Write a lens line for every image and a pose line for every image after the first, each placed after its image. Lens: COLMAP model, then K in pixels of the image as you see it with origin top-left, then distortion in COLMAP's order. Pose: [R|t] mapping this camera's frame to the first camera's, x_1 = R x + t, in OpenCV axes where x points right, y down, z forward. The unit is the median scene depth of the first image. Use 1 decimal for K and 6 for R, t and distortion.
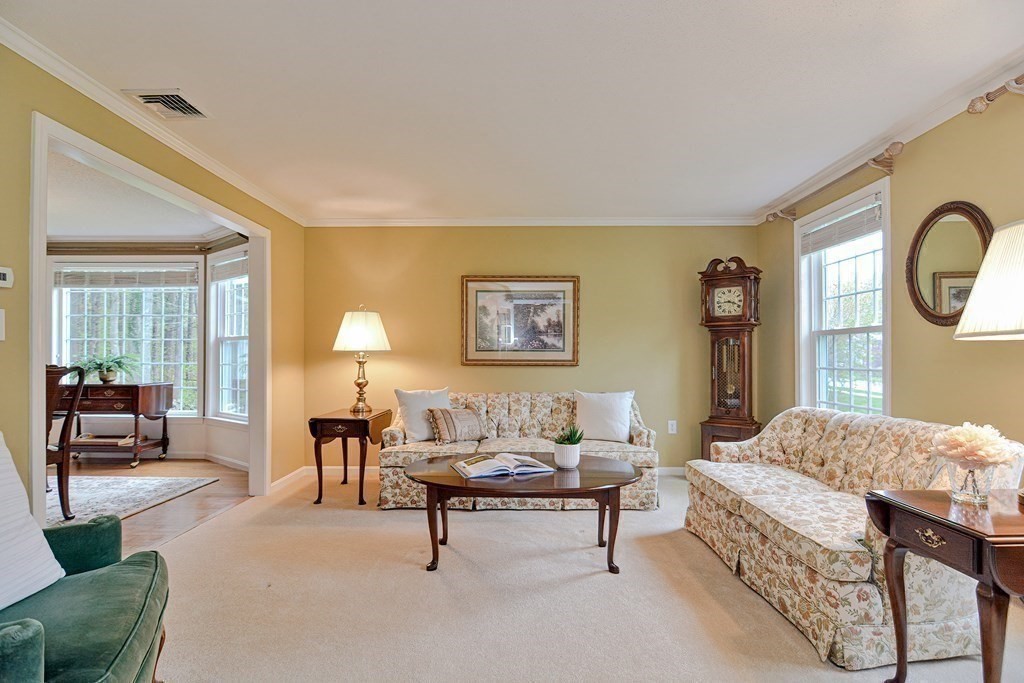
lens RADIAL K [[495.3, 0, 512.1], [0, 495.3, 354.7], [0, 0, 1]] dist [-0.002132, -0.006103]
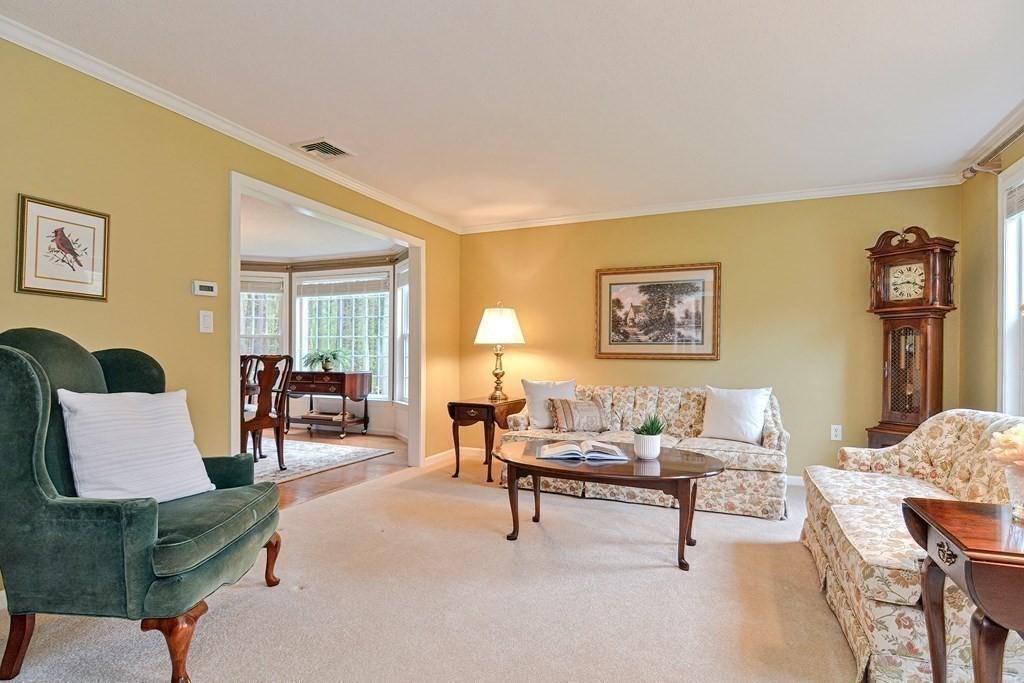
lens RADIAL K [[495.3, 0, 498.6], [0, 495.3, 356.7], [0, 0, 1]] dist [-0.002132, -0.006103]
pose [[0.923781, 0.007692, -0.382845, 0.134138], [-0.003971, 0.999937, 0.010508, 0.010265], [0.382902, -0.008187, 0.923753, -0.012943]]
